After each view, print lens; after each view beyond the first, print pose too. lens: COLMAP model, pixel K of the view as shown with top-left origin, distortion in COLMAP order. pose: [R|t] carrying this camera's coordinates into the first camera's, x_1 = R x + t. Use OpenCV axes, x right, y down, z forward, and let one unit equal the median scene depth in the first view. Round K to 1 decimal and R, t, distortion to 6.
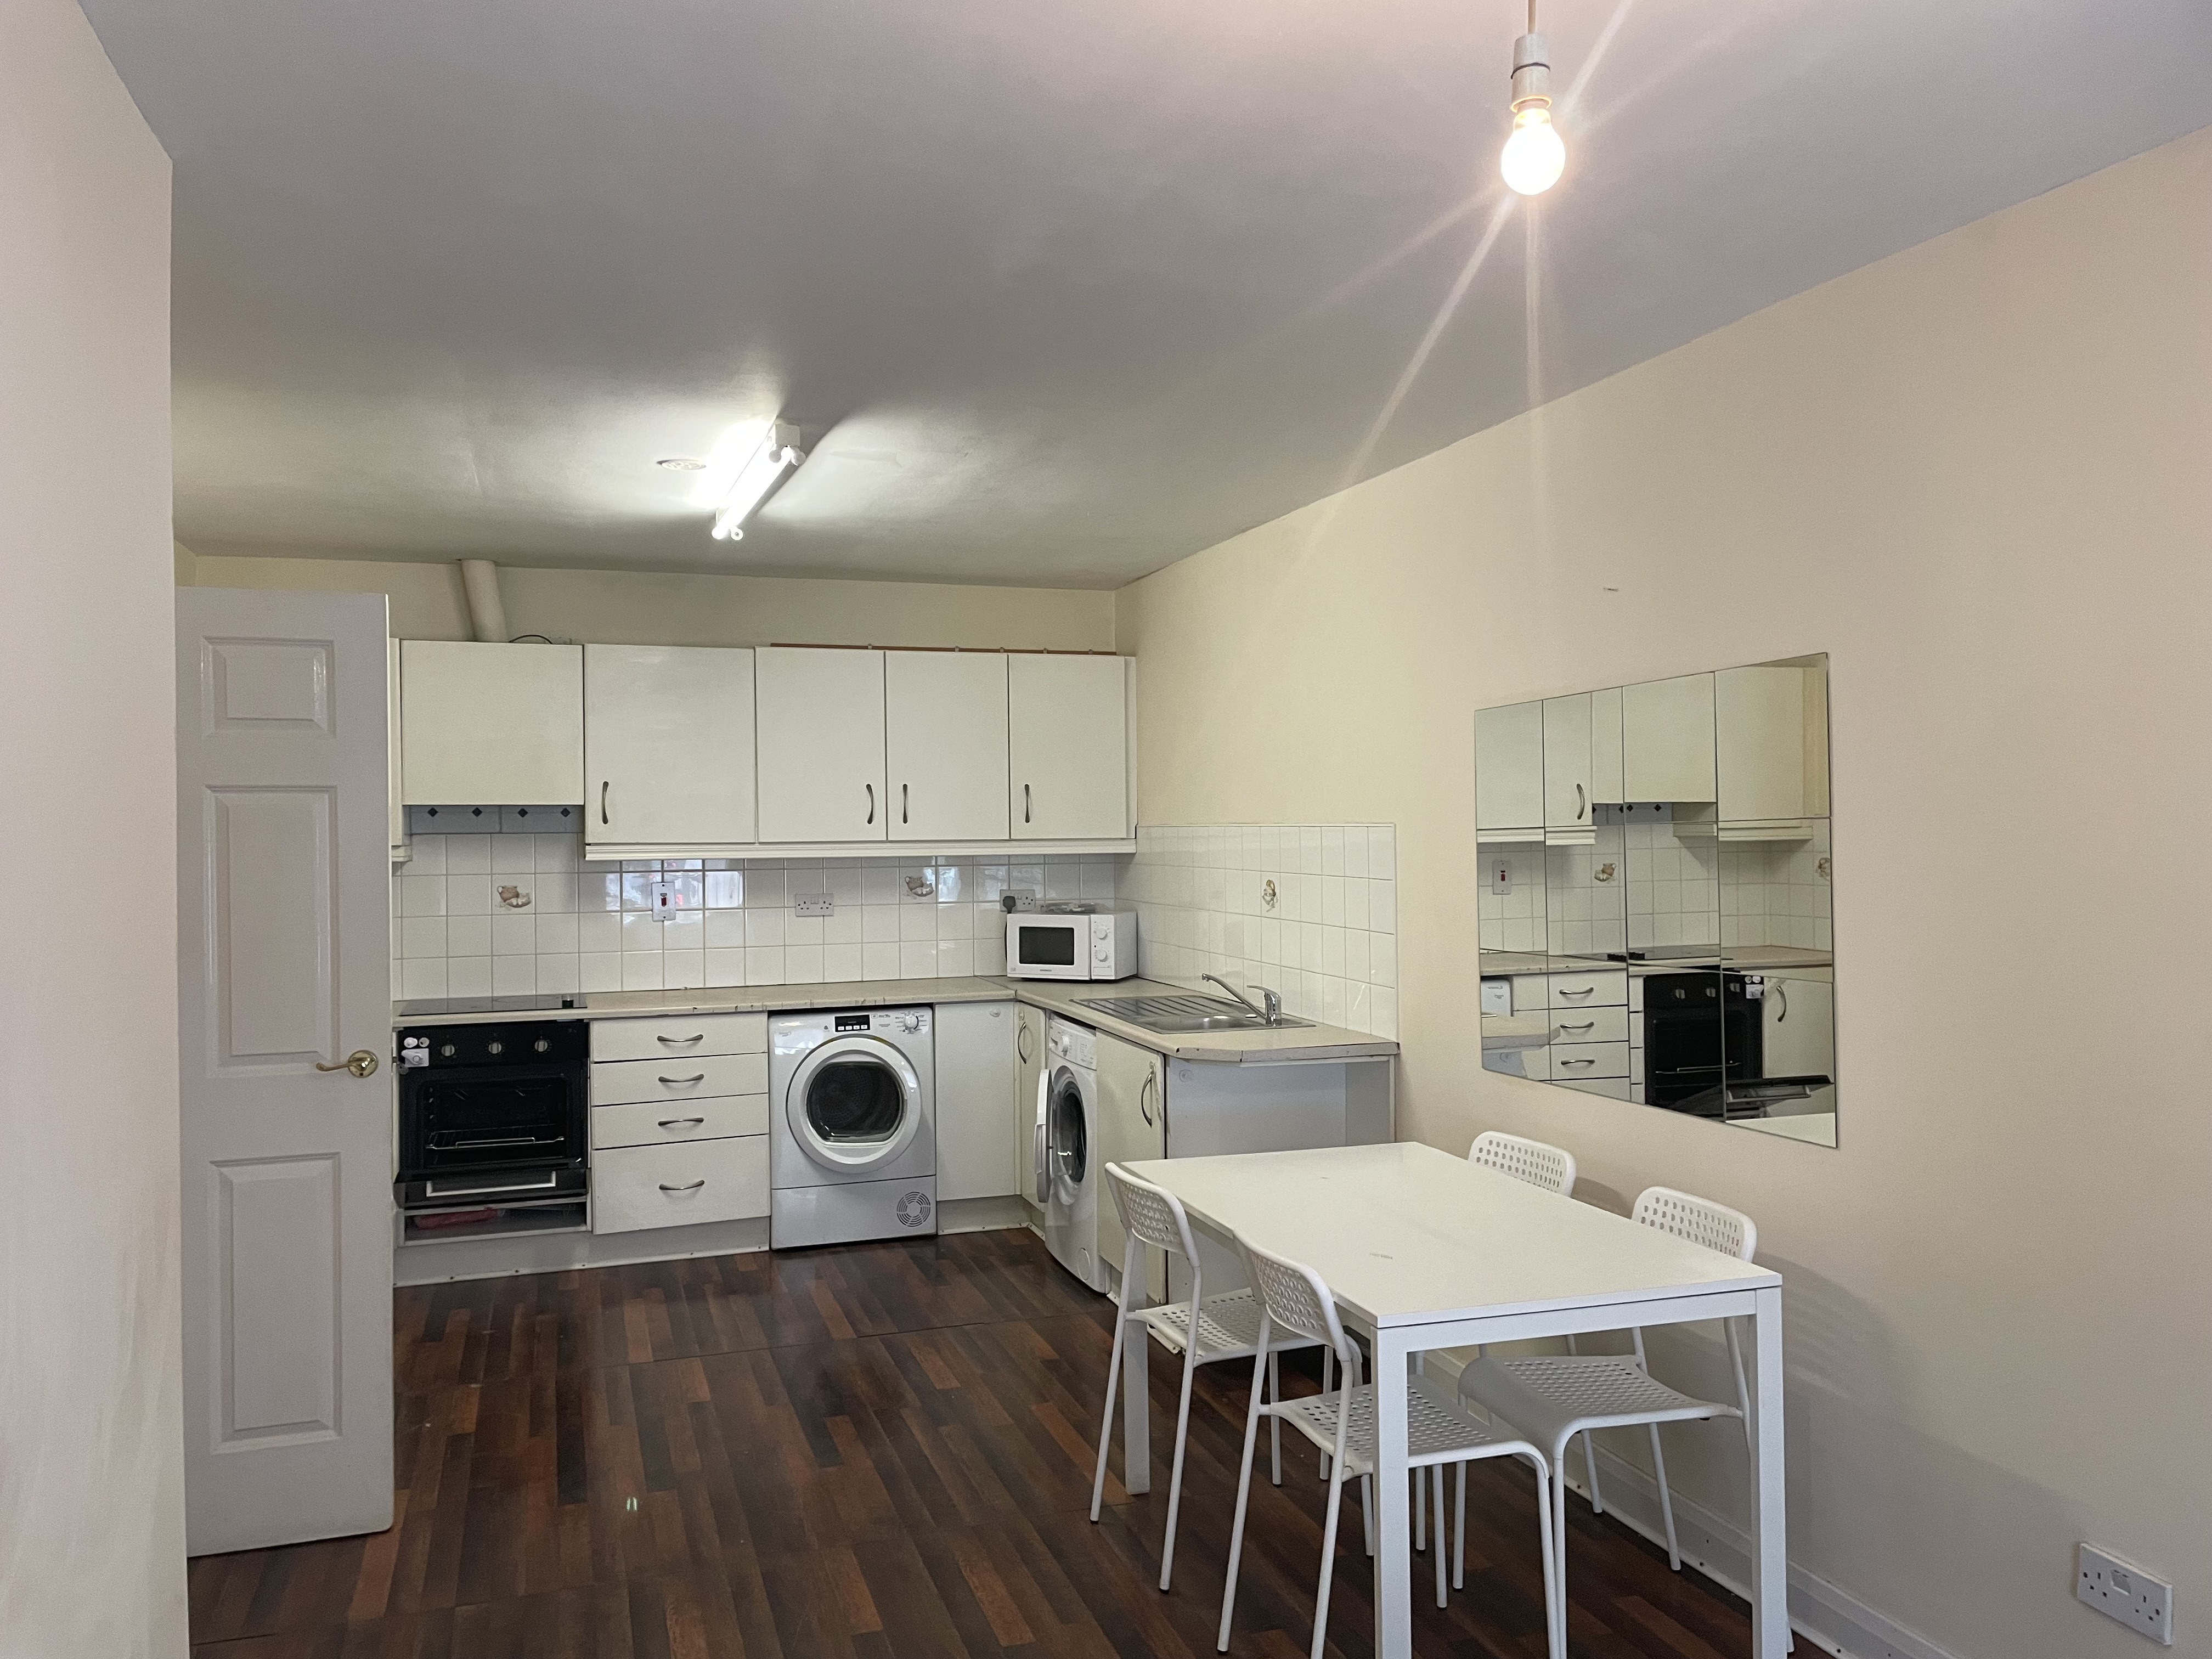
lens RADIAL K [[1677.0, 0, 1106.0], [0, 1677.0, 829.5], [0, 0, 1]] dist [0.129486, -0.237722]
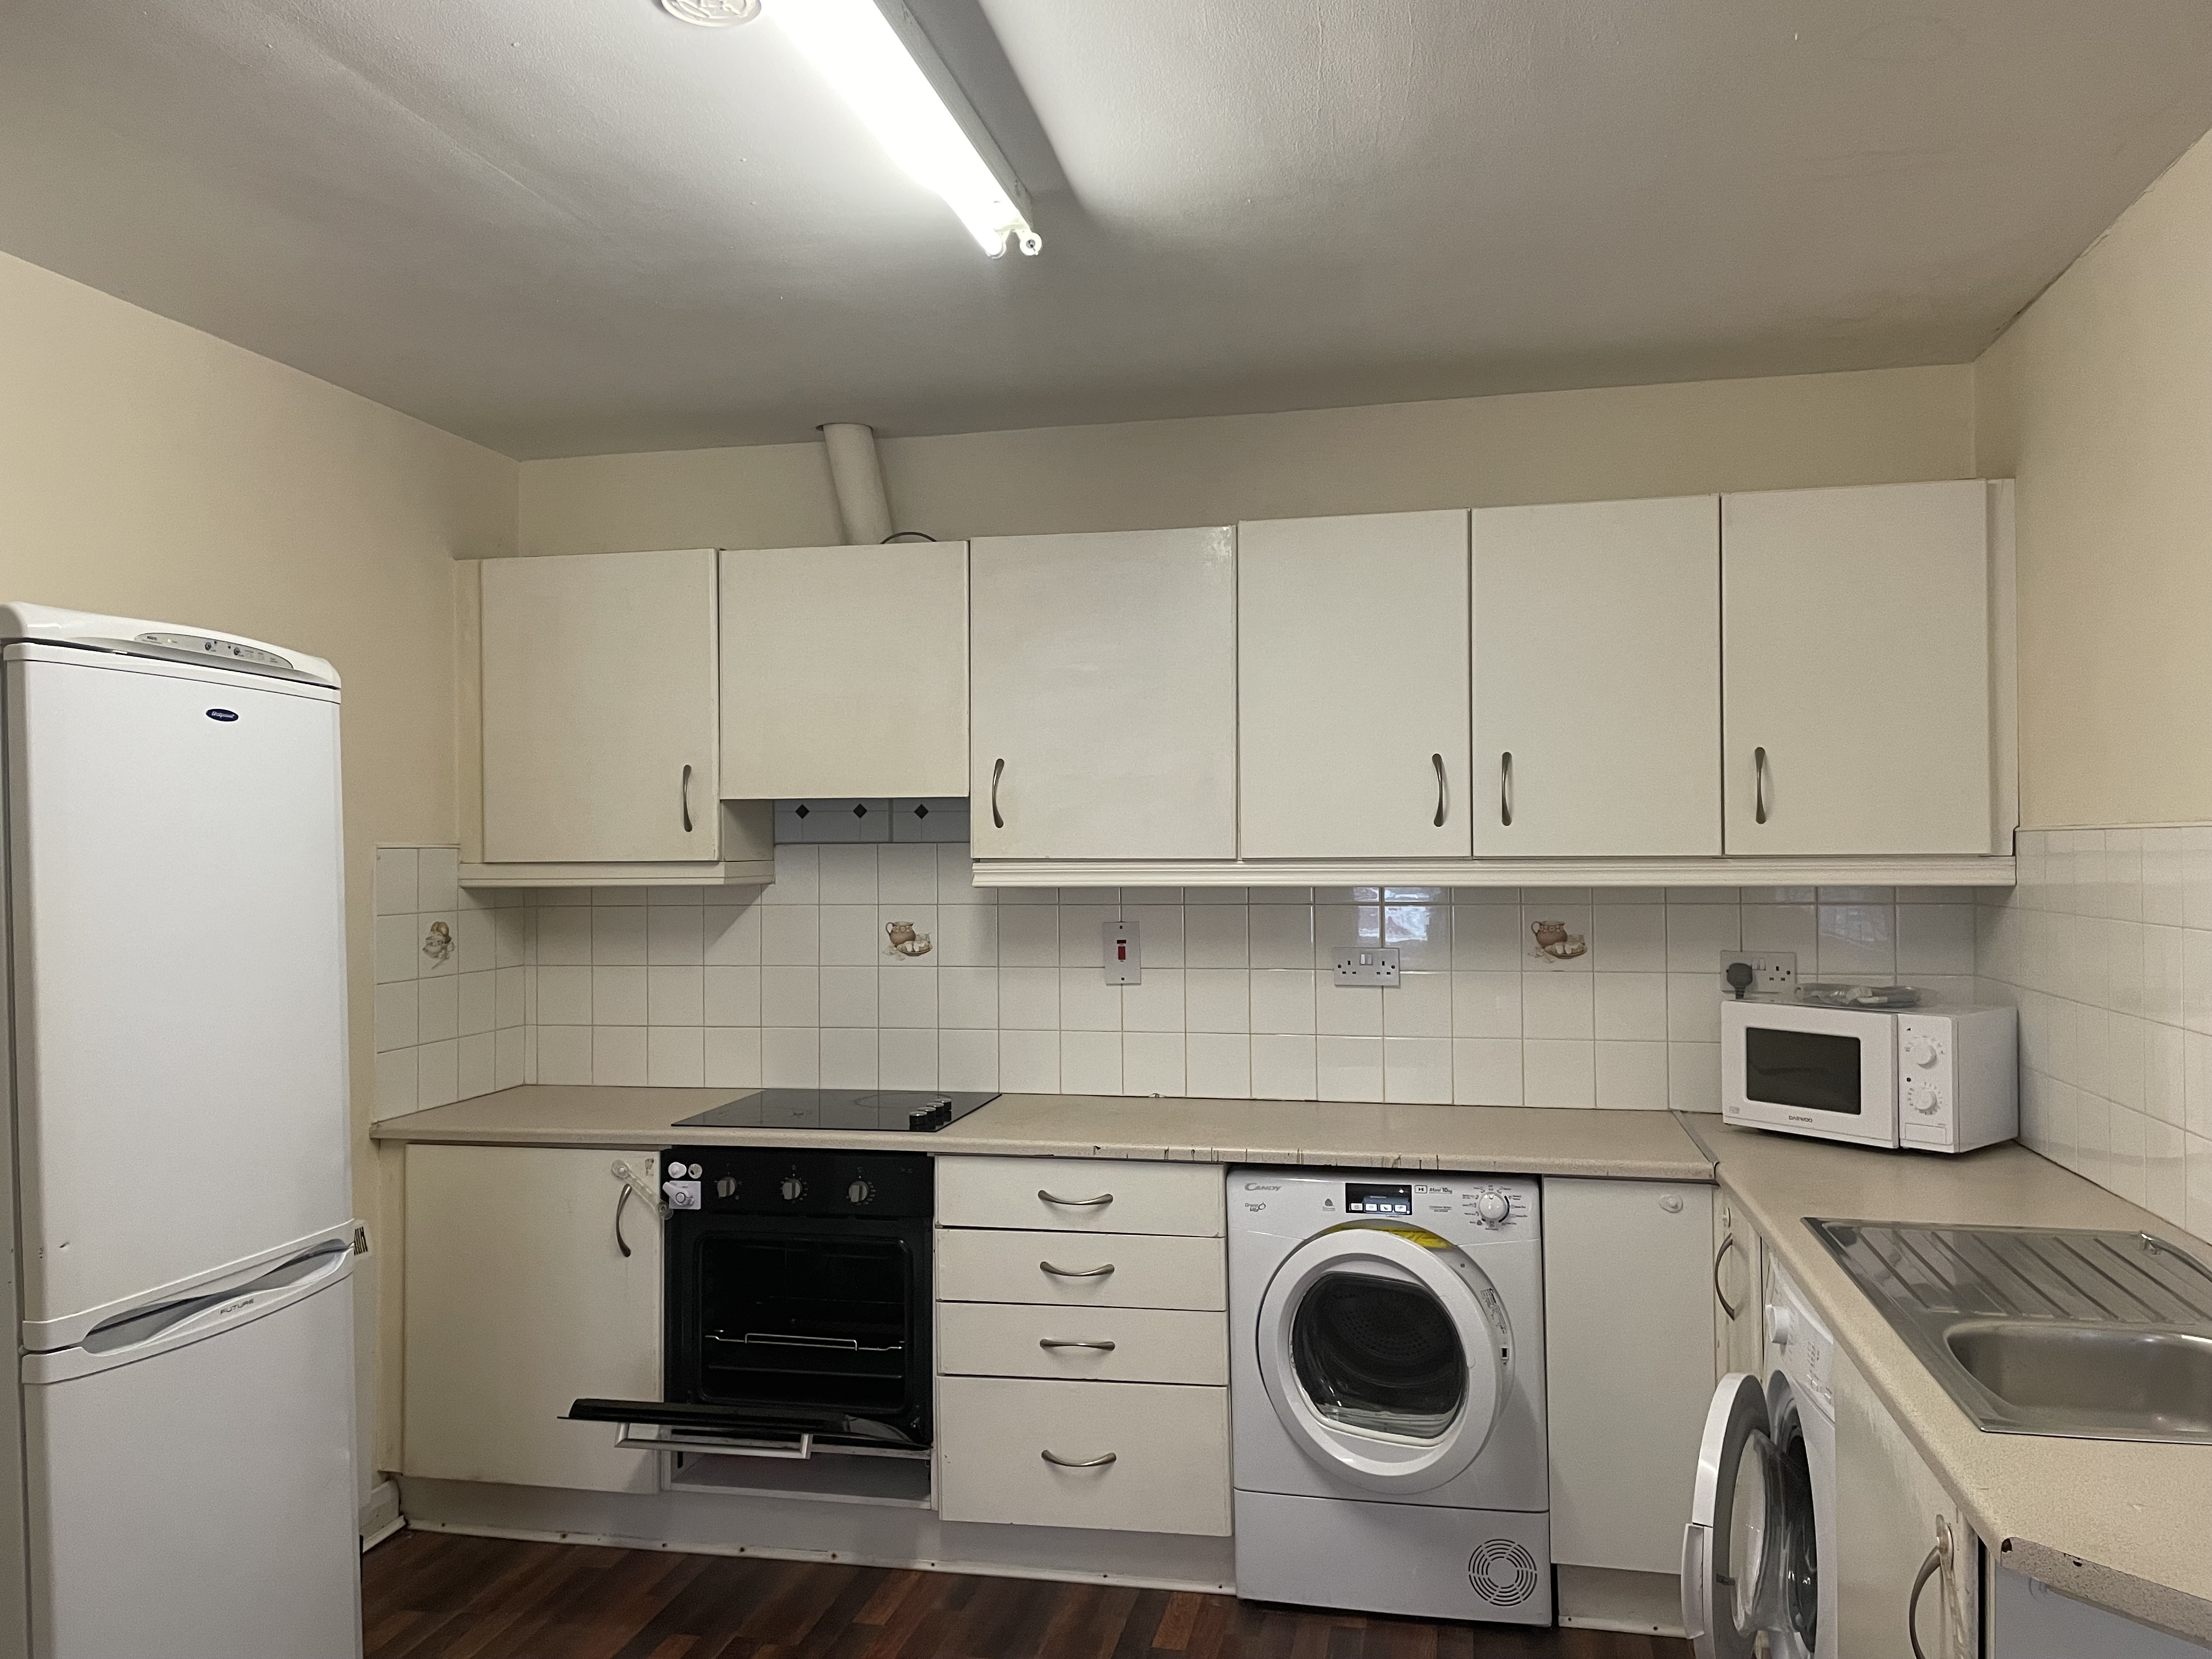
lens RADIAL K [[1677.0, 0, 1106.0], [0, 1677.0, 829.5], [0, 0, 1]] dist [0.129486, -0.237722]
pose [[0.854779, -0.002836, -0.518985, 0.054445], [-0.000454, 0.999981, -0.006213, 0.001225], [0.518992, 0.005547, 0.854761, 0.497418]]
